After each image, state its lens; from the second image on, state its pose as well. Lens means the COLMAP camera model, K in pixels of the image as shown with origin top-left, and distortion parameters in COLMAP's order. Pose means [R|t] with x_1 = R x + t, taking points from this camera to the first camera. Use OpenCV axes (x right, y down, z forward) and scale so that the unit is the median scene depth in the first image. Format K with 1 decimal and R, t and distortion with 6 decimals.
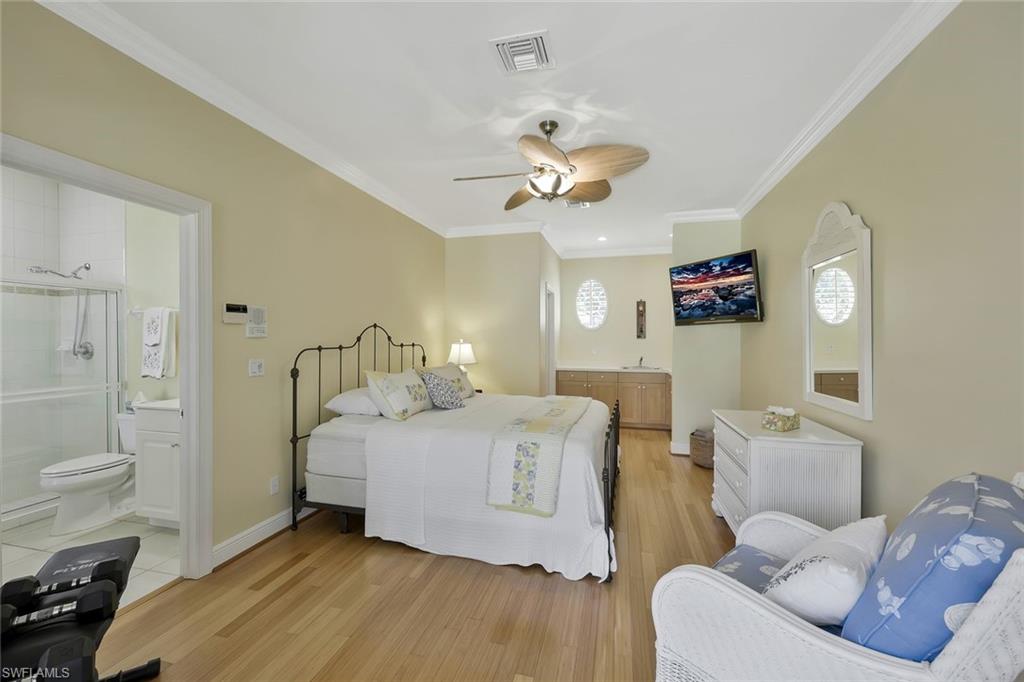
lens RADIAL K [[417.1, 0, 507.8], [0, 417.1, 346.2], [0, 0, 1]] dist [-0.004287, -0.000371]
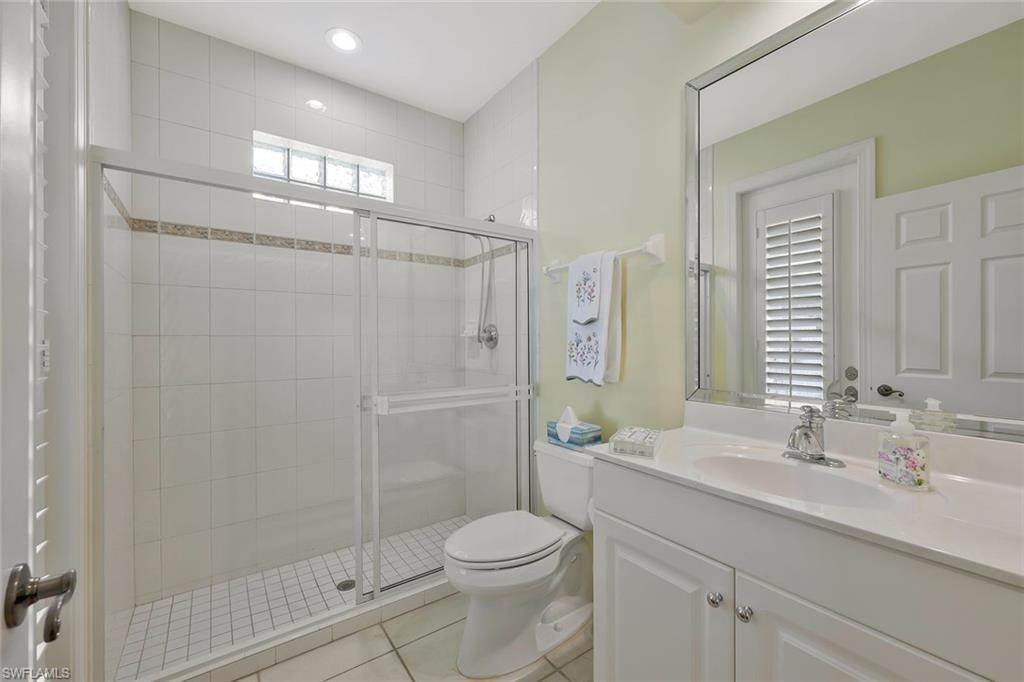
lens RADIAL K [[417.1, 0, 515.5], [0, 417.1, 343.6], [0, 0, 1]] dist [-0.004287, -0.000371]
pose [[0.772230, 0.000079, -0.635344, -0.540614], [-0.002602, 0.999992, -0.003038, 0.025868], [0.635338, 0.004000, 0.772224, 0.485781]]
